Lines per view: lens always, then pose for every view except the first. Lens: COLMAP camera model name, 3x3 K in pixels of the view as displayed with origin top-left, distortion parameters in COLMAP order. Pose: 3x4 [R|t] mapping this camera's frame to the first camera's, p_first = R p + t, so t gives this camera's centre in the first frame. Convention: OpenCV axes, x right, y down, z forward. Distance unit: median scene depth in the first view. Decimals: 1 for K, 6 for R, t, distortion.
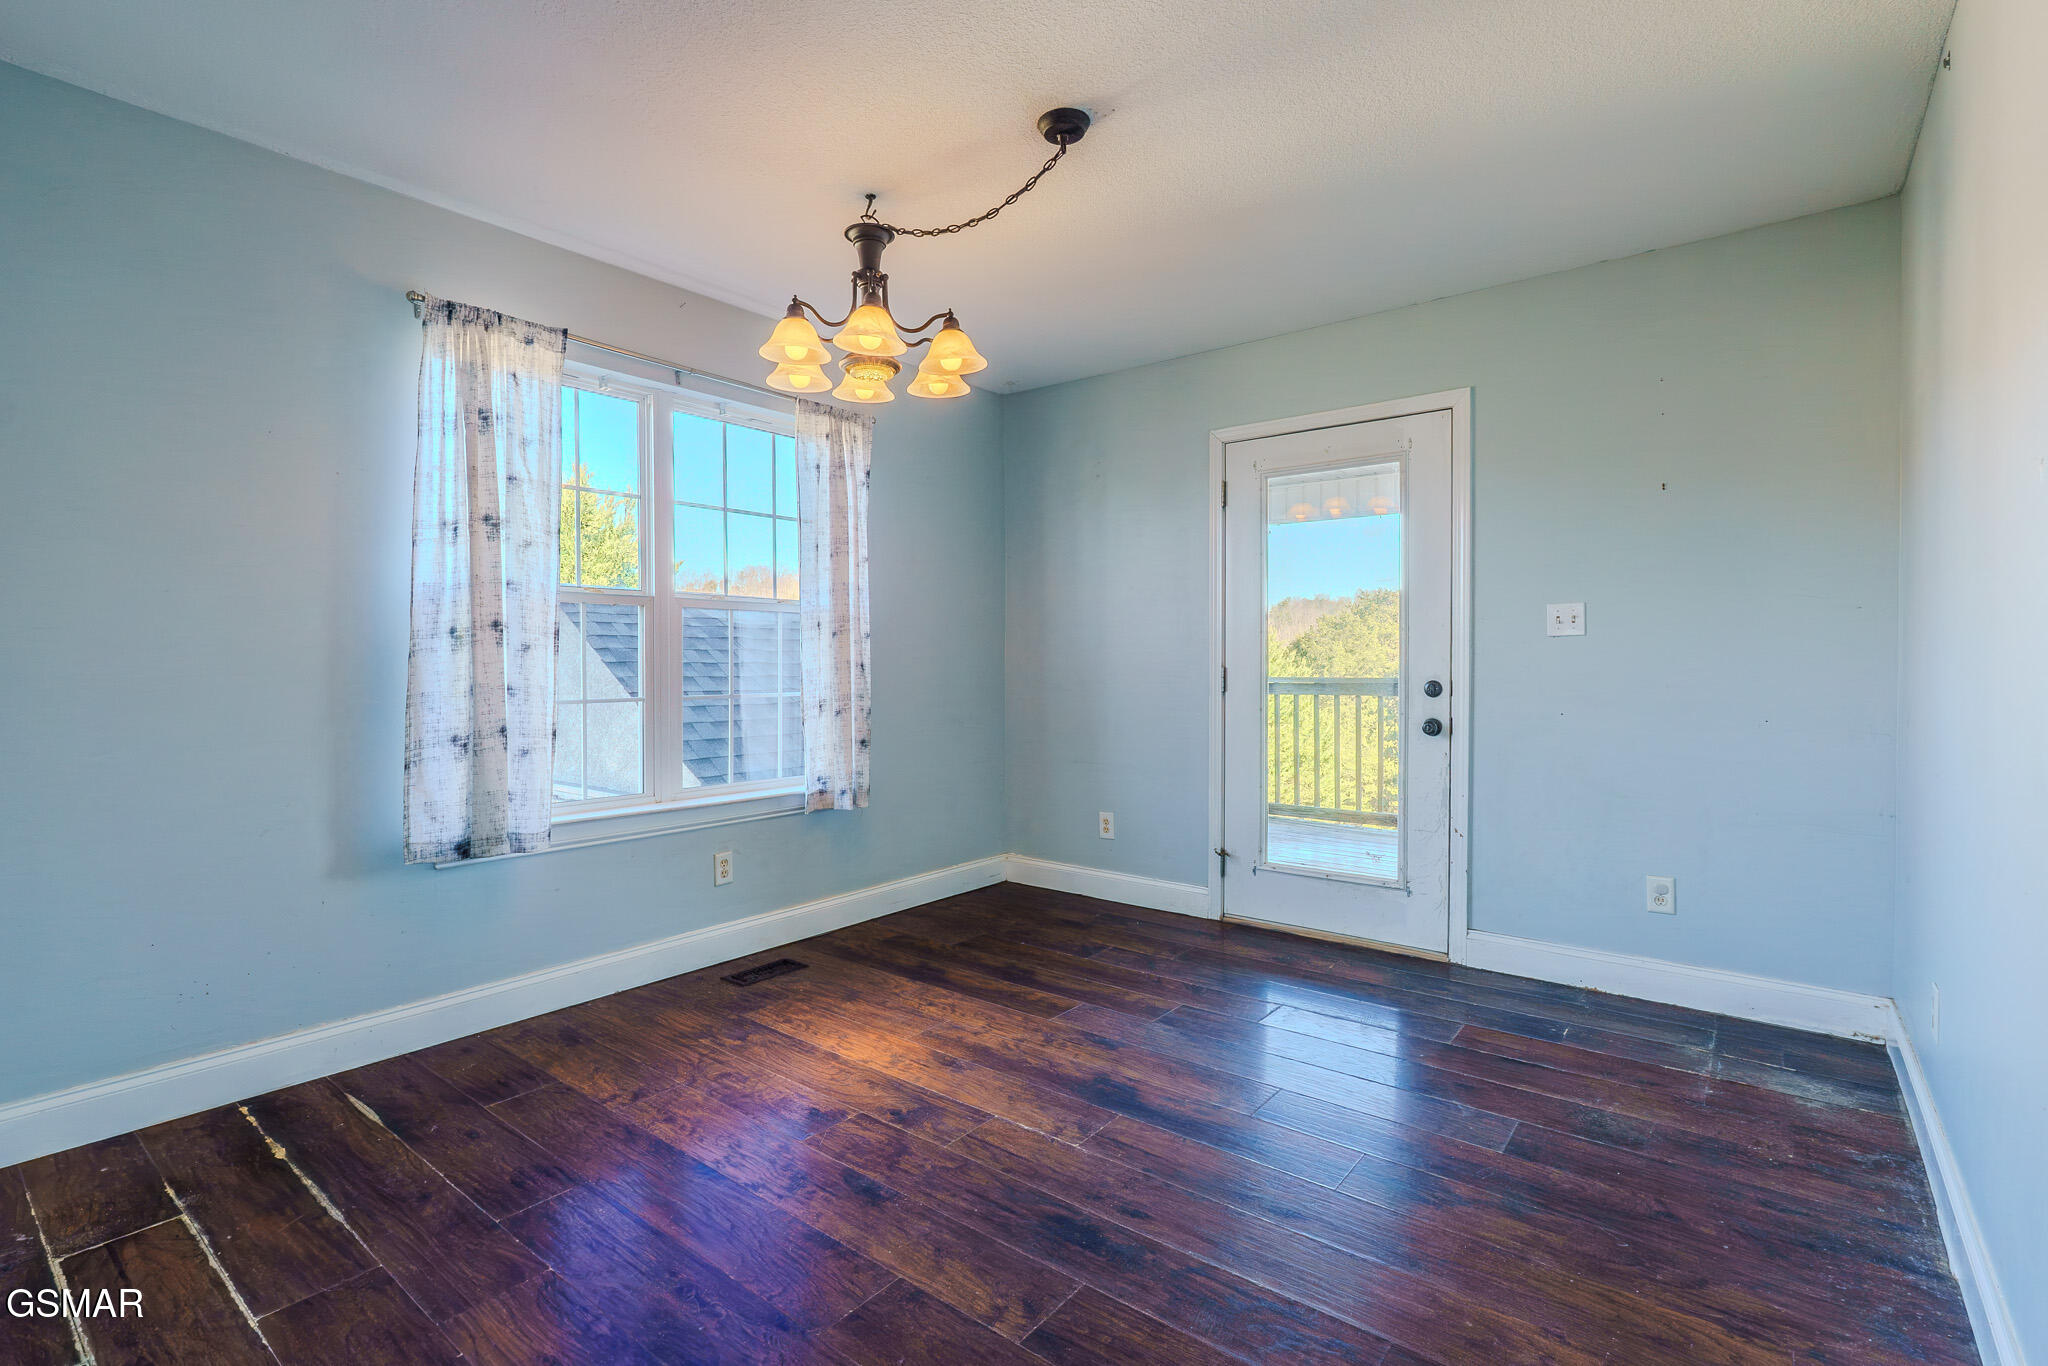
lens RADIAL K [[943.2, 0, 1010.7], [0, 943.2, 676.4], [0, 0, 1]] dist [-0.004432, 0.000698]
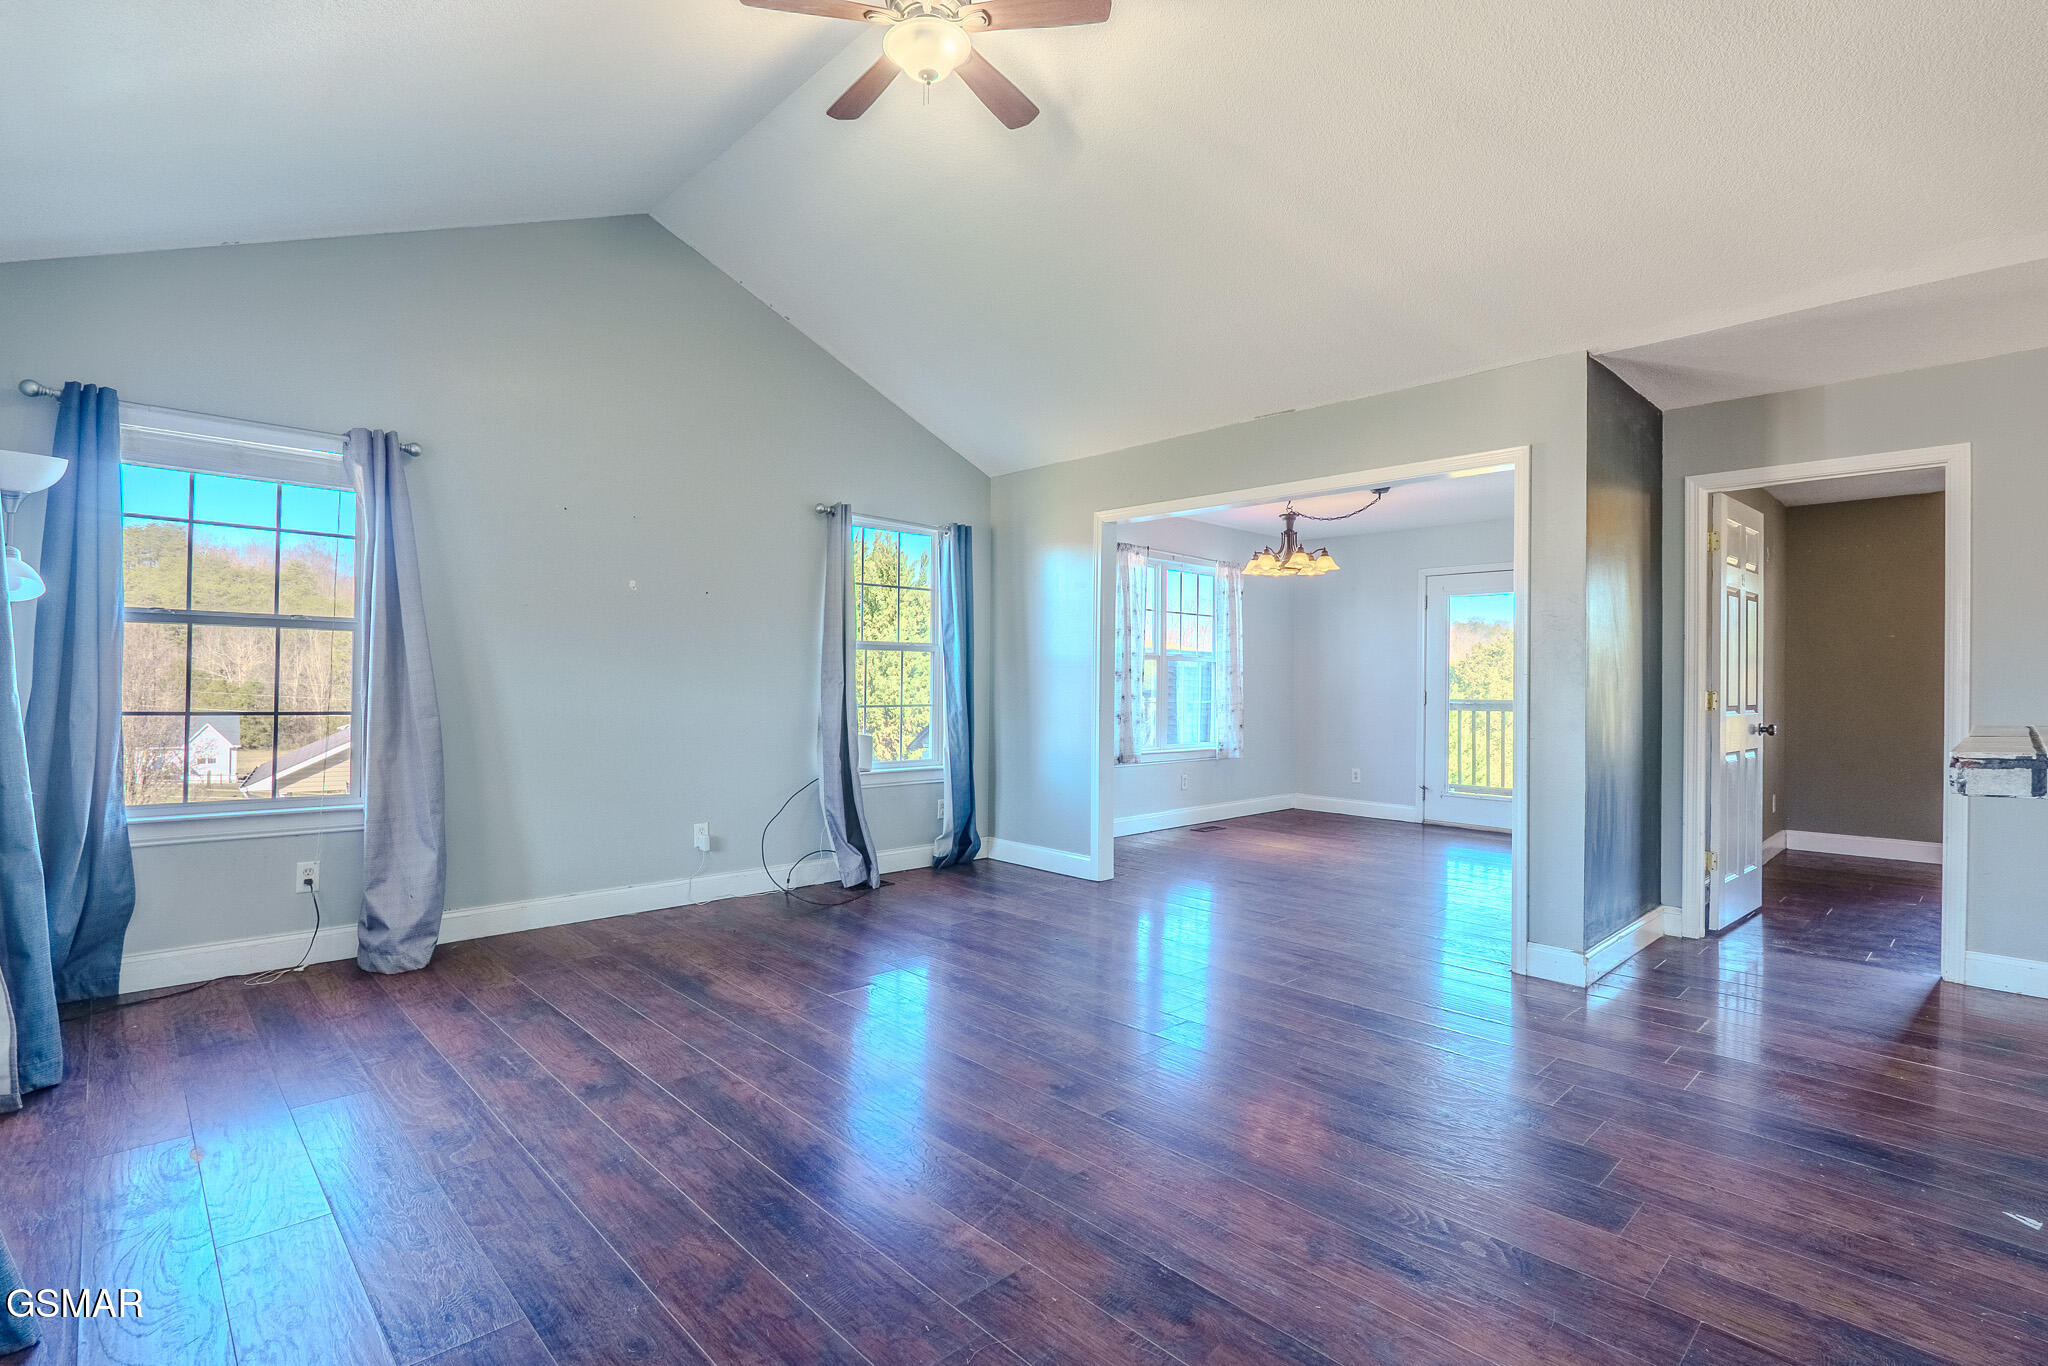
lens RADIAL K [[959.3, 0, 1017.4], [0, 959.3, 678.9], [0, 0, 1]] dist [-0.006032, -0.000139]
pose [[0.991892, 0.012311, -0.126489, -0.546015], [-0.014846, 0.999707, -0.019126, 0.022223], [0.126217, 0.020848, 0.991784, -1.621667]]
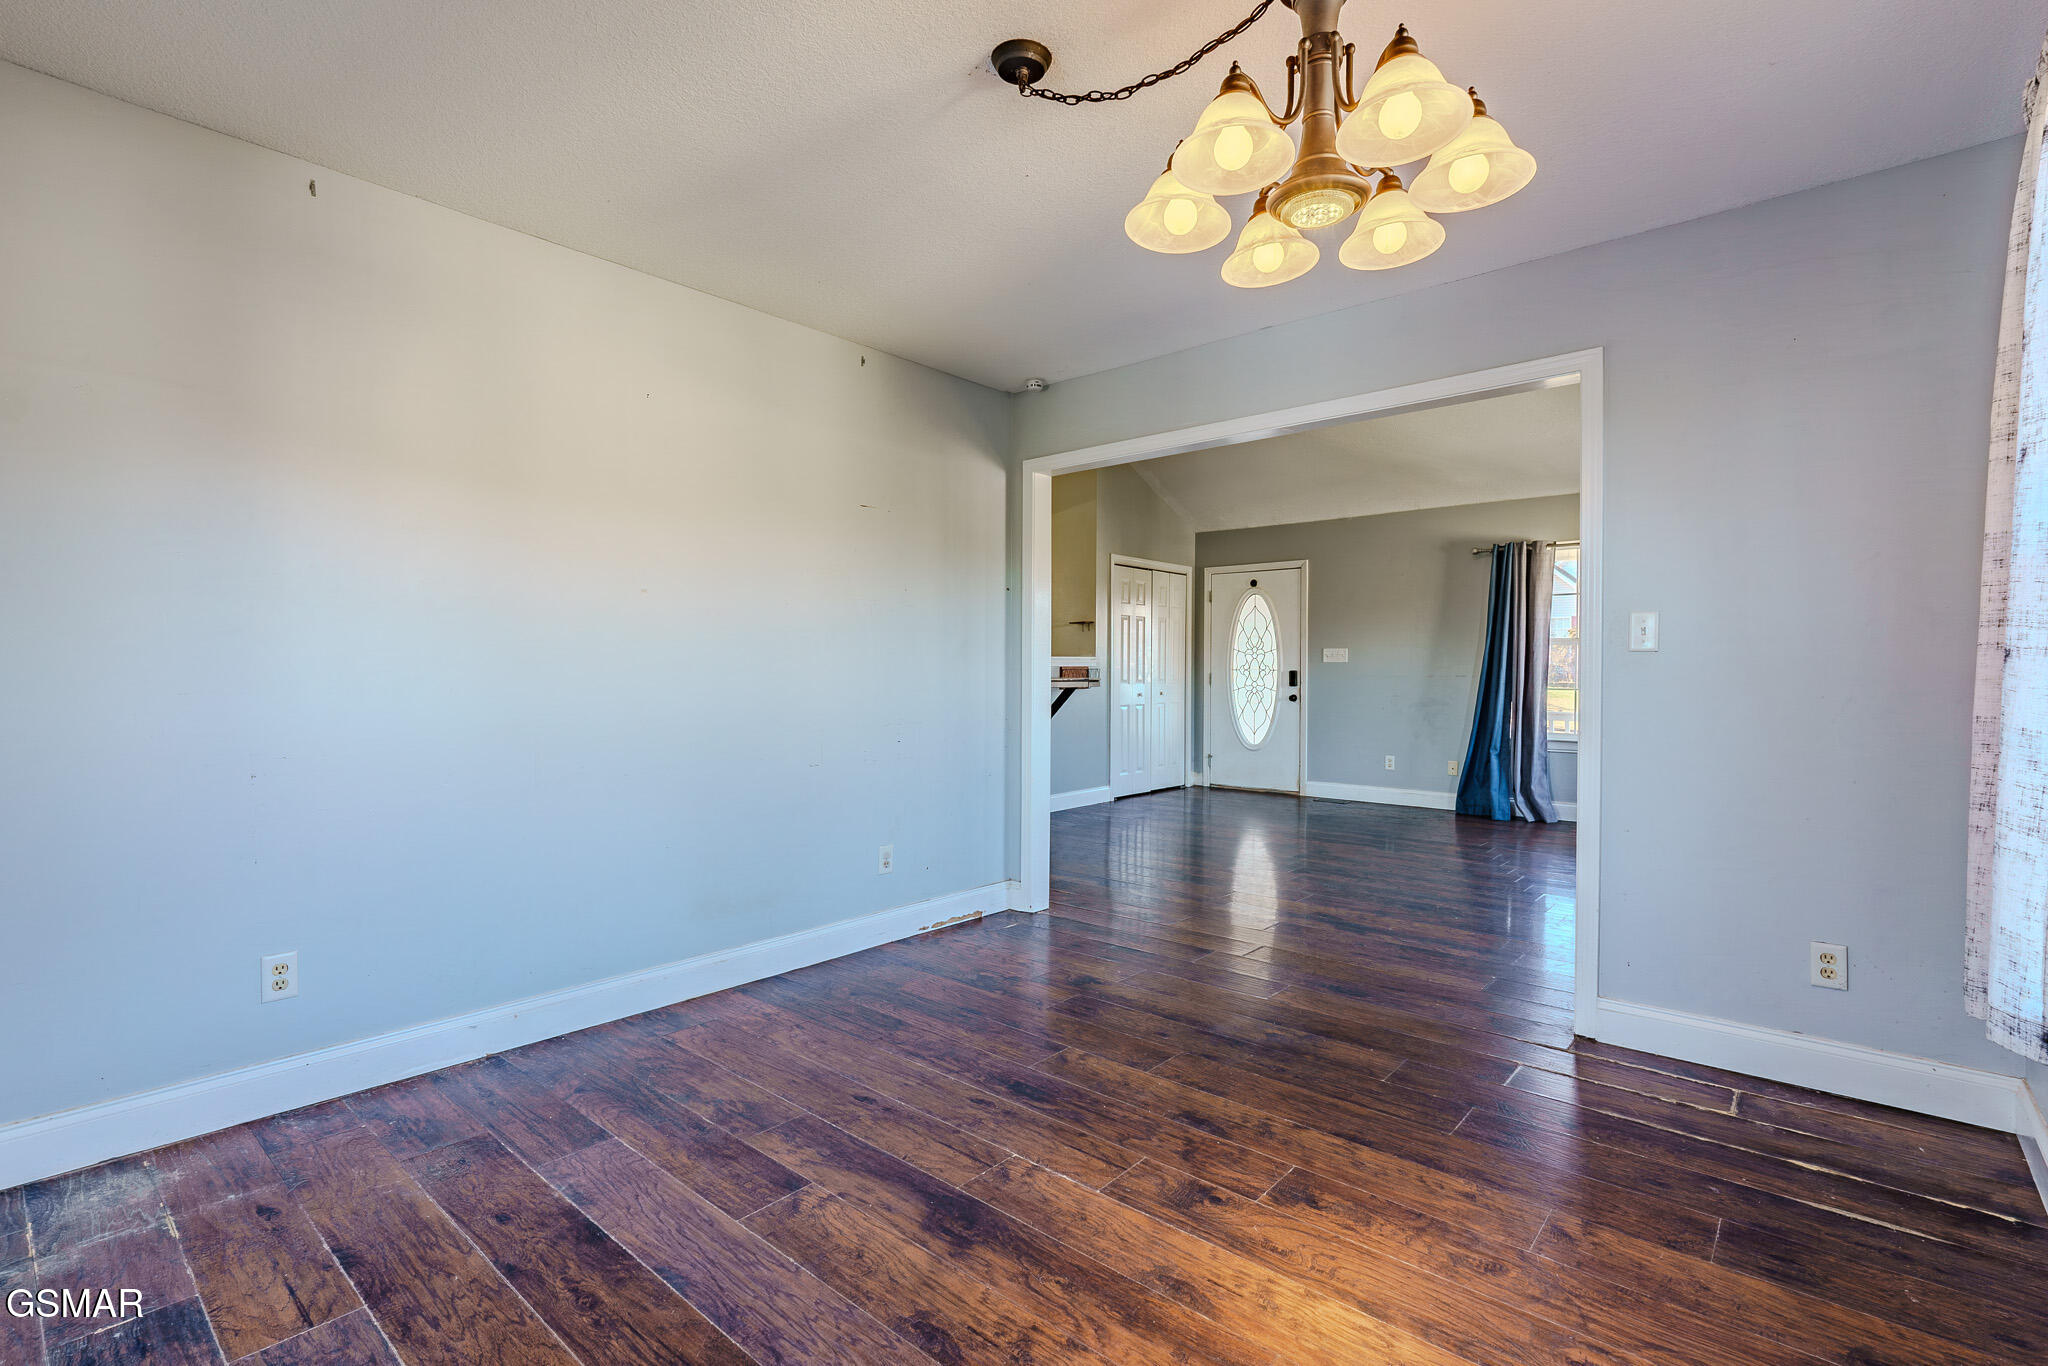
lens RADIAL K [[935.2, 0, 1013.9], [0, 935.2, 678.0], [0, 0, 1]] dist [-0.008750, 0.001326]
pose [[-0.999093, -0.003002, 0.042473, 0.024806], [-0.001780, 0.999584, 0.028786, -0.034708], [-0.042542, 0.028685, -0.998683, 1.638631]]
